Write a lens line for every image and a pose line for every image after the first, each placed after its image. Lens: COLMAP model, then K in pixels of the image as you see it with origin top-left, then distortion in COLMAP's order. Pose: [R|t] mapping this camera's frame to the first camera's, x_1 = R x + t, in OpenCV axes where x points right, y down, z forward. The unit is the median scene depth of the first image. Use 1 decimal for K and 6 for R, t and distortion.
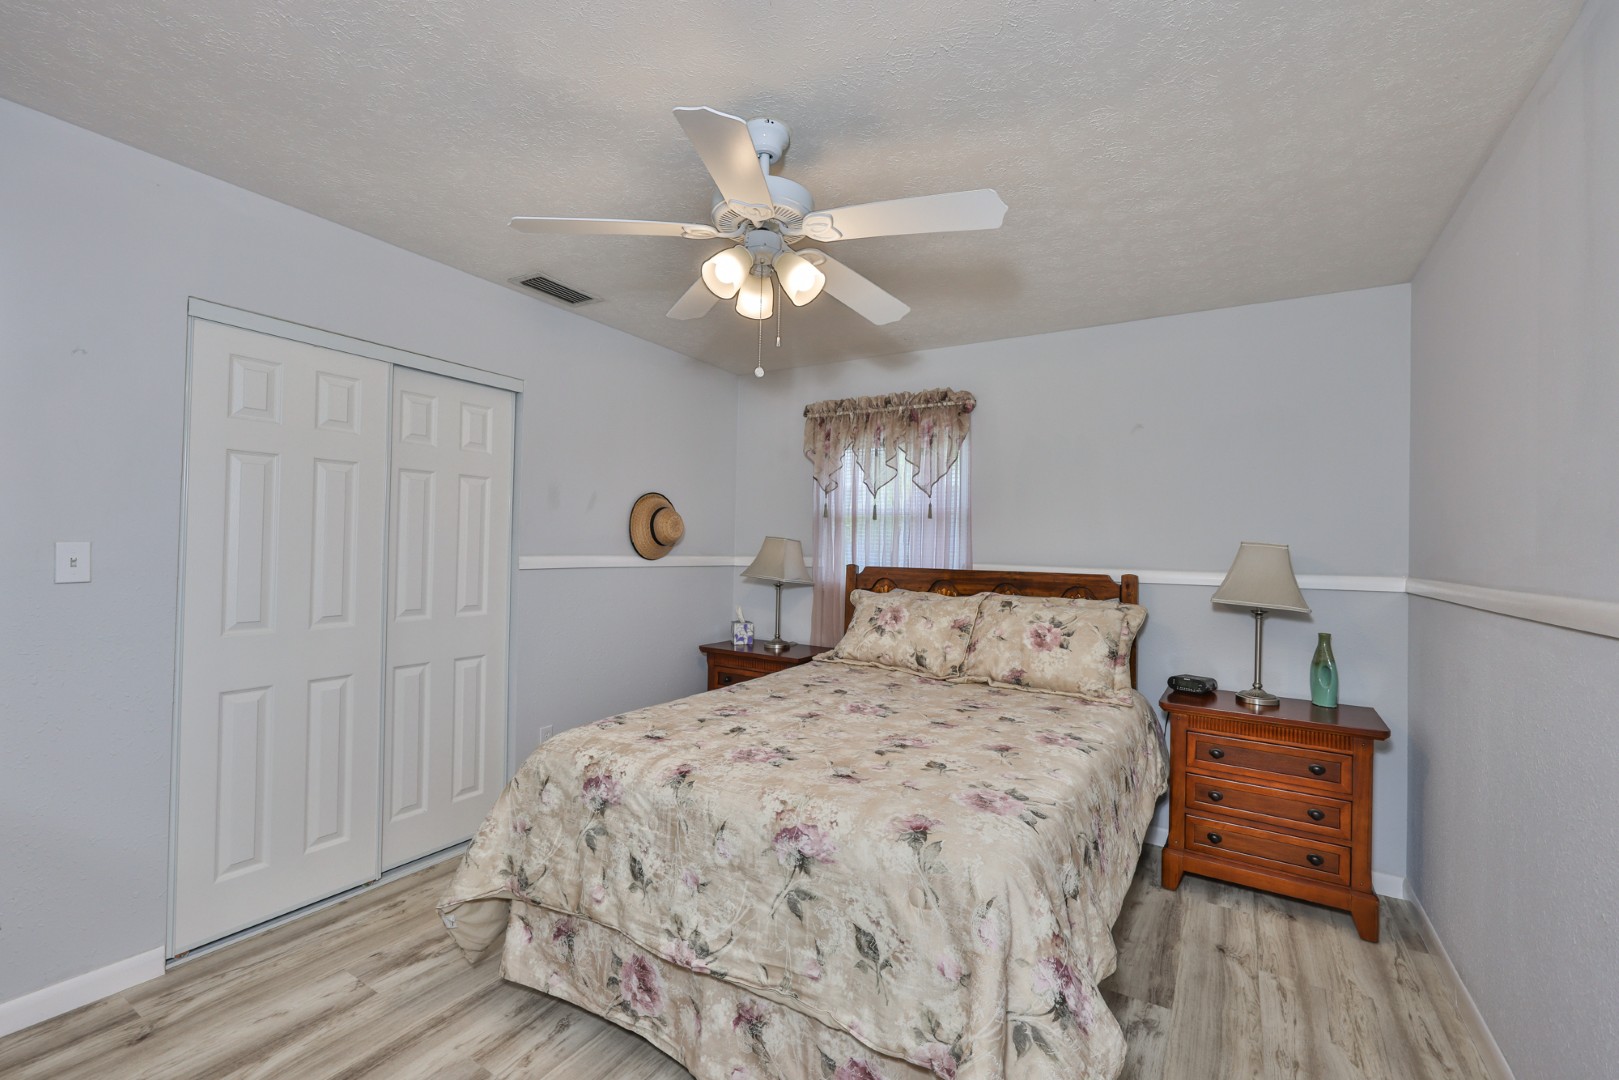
lens RADIAL K [[680.6, 0, 816.2], [0, 680.6, 543.2], [0, 0, 1]] dist [-0.001338, 0.000275]
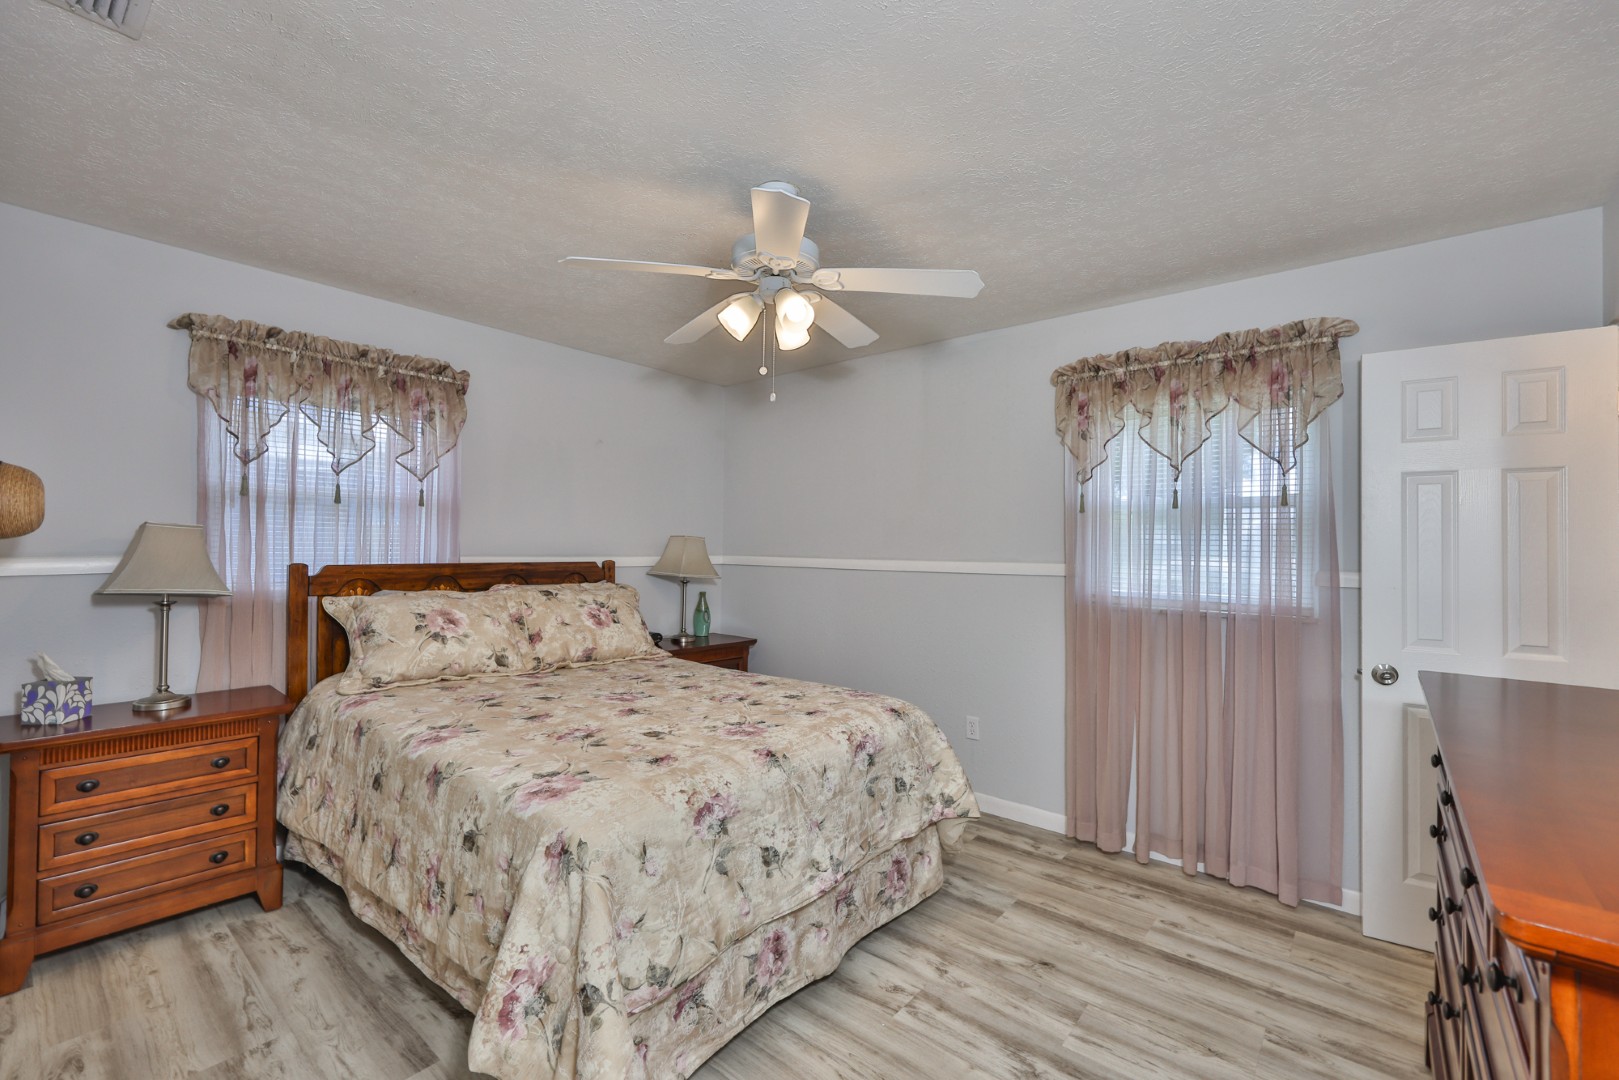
lens RADIAL K [[680.6, 0, 815.9], [0, 680.6, 540.1], [0, 0, 1]] dist [-0.001338, 0.000275]
pose [[0.145264, -0.012056, 0.989319, -0.732027], [-0.013944, 0.999802, 0.014231, -0.014616], [-0.989295, -0.015862, 0.145067, 0.444008]]
